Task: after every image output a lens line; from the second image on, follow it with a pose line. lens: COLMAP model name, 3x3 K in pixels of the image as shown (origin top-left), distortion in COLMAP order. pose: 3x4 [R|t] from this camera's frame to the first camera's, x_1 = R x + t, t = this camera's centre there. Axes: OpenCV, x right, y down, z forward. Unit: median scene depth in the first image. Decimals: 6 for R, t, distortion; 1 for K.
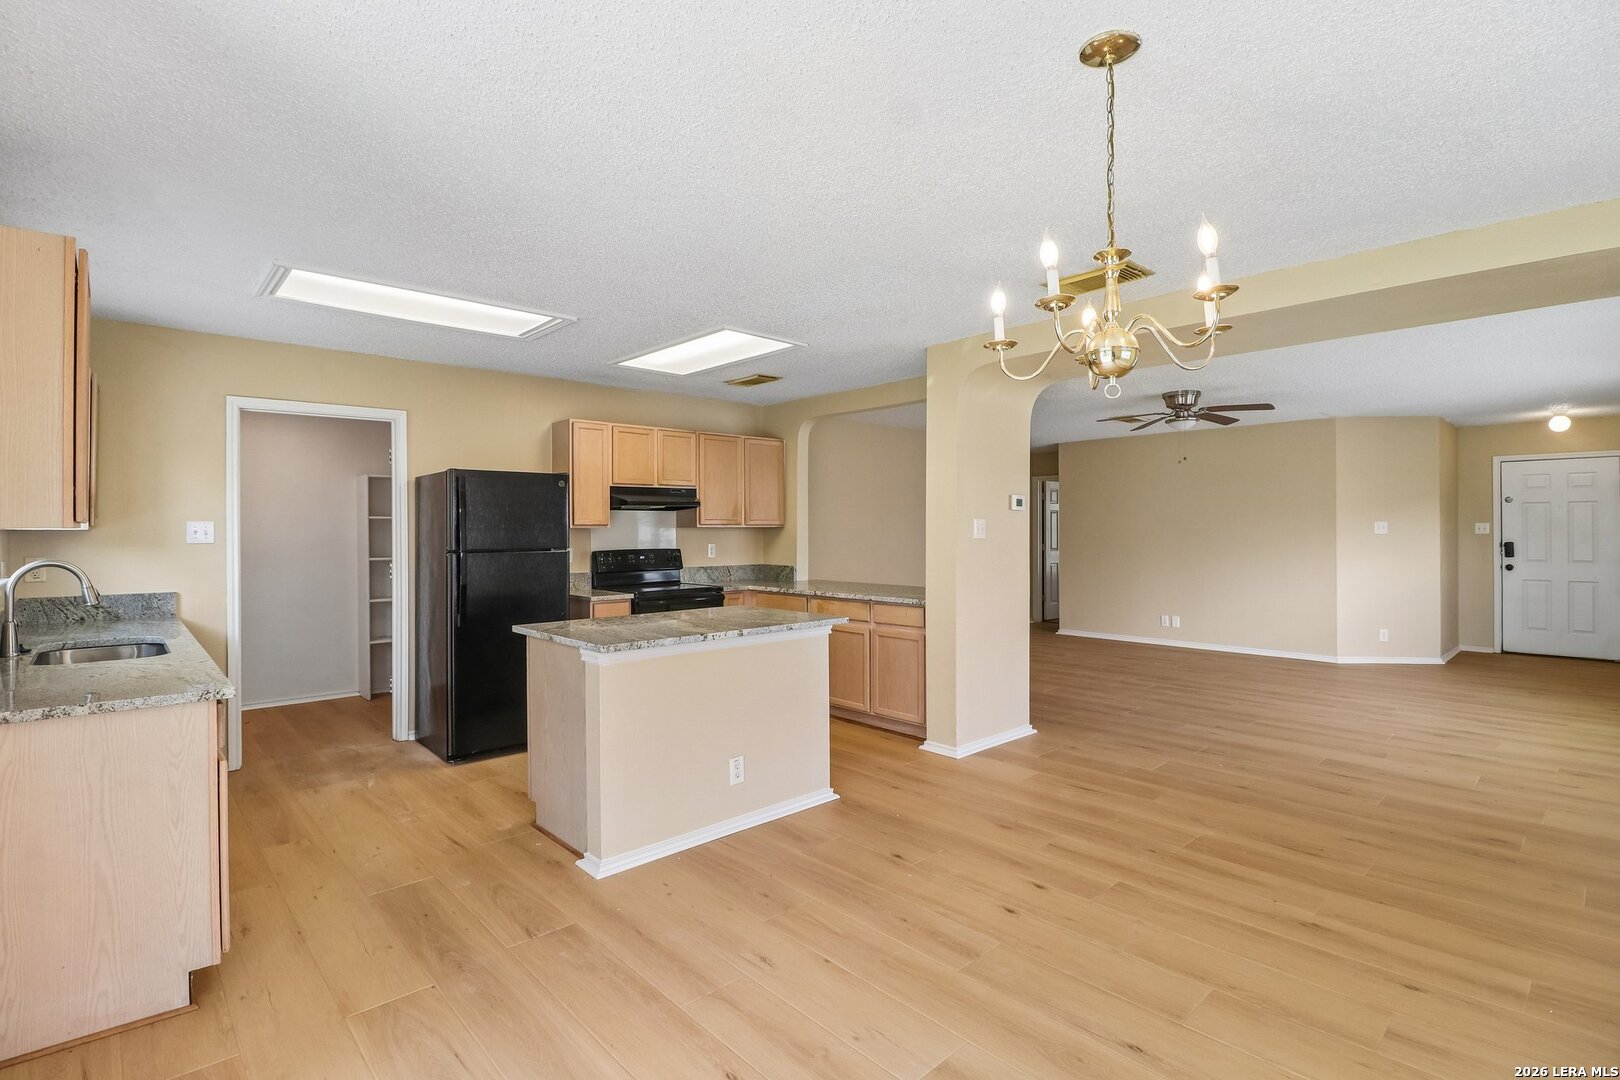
lens RADIAL K [[766.6, 0, 808.8], [0, 766.6, 527.3], [0, 0, 1]] dist [-0.003225, -0.011285]
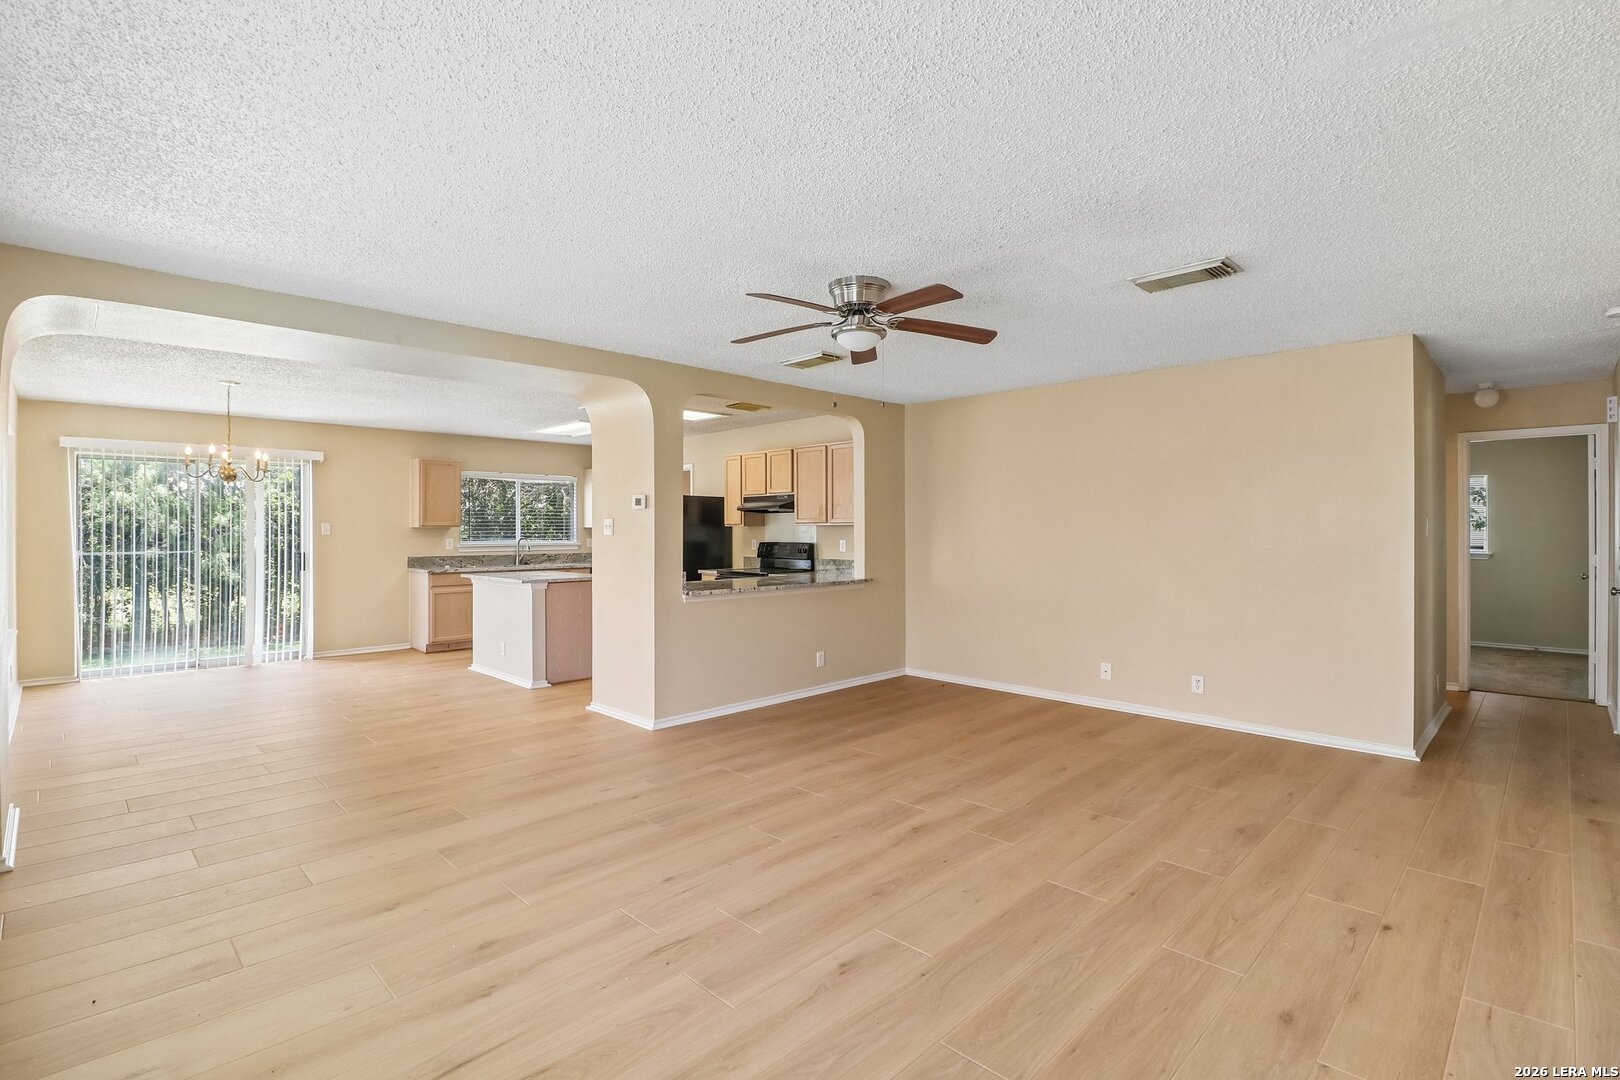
lens RADIAL K [[766.6, 0, 796.0], [0, 766.6, 526.8], [0, 0, 1]] dist [-0.003225, -0.011285]
pose [[0.028600, -0.000387, -0.999591, 1.079793], [0.003512, 0.999994, -0.000286, 0.002413], [0.999585, -0.003502, 0.028601, 0.961418]]
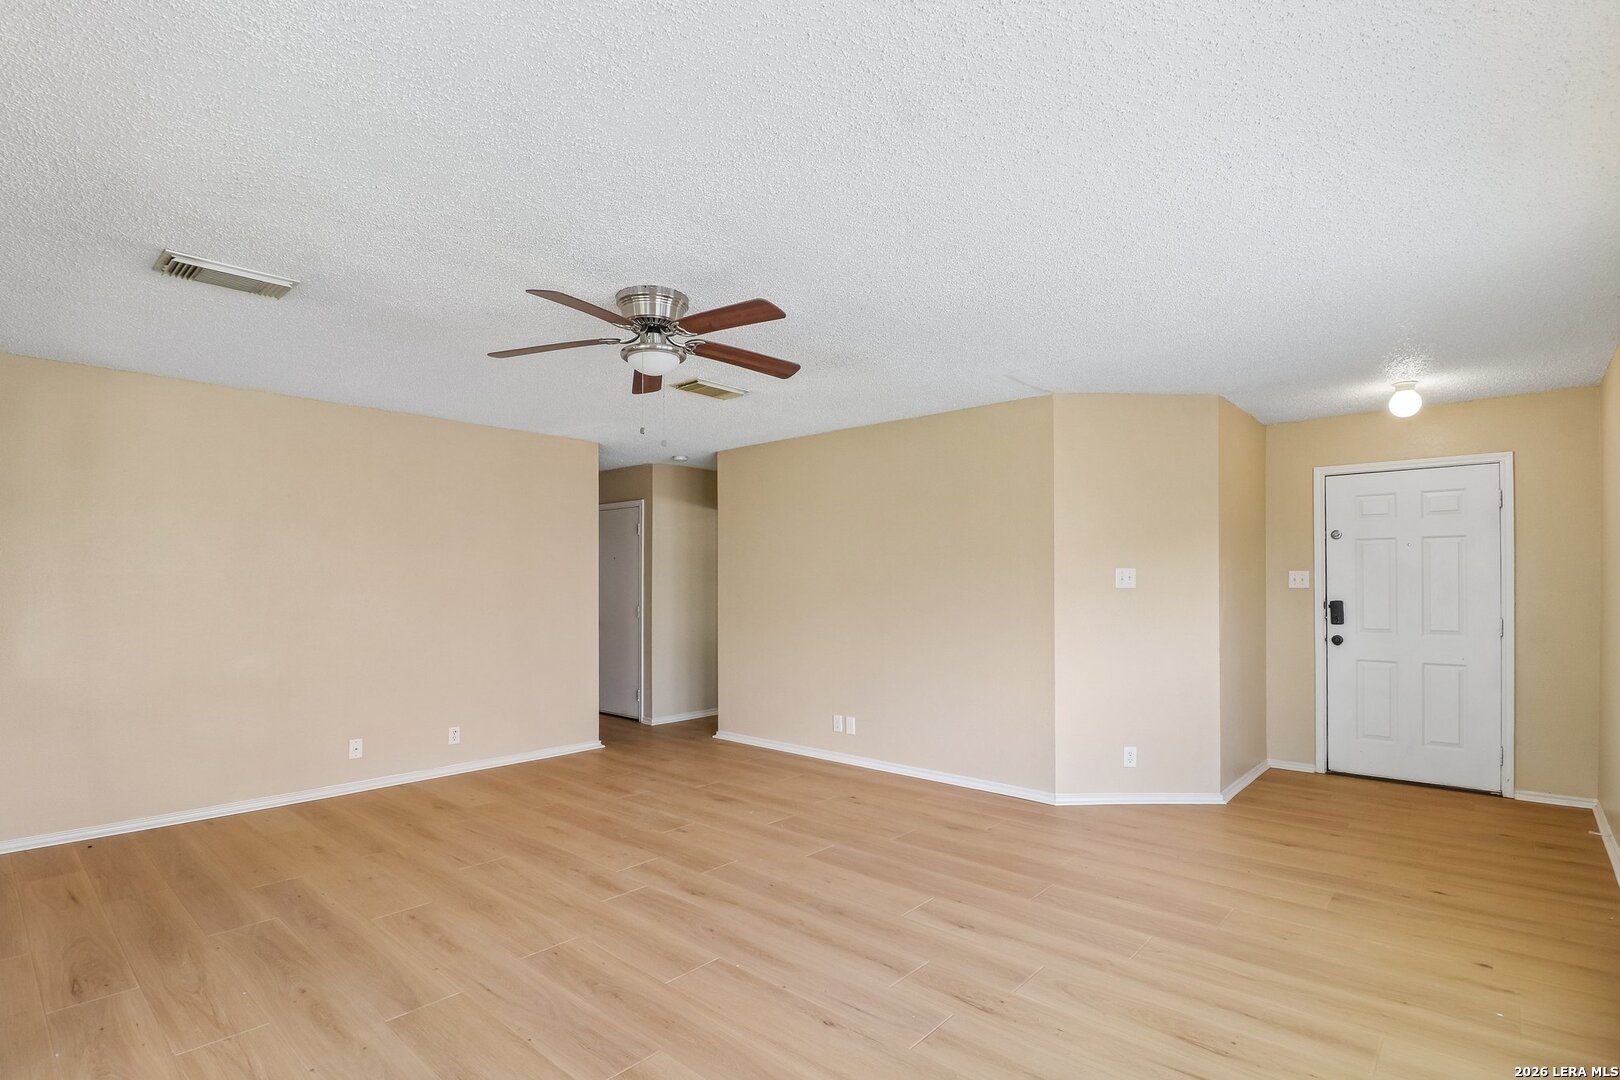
lens RADIAL K [[766.6, 0, 824.1], [0, 766.6, 579.1], [0, 0, 1]] dist [-0.003225, -0.011285]
pose [[0.995460, 0.000818, 0.095173, 0.559268], [-0.000770, 1.000000, -0.000537, 0.002469], [-0.095174, 0.000461, 0.995461, 0.517132]]
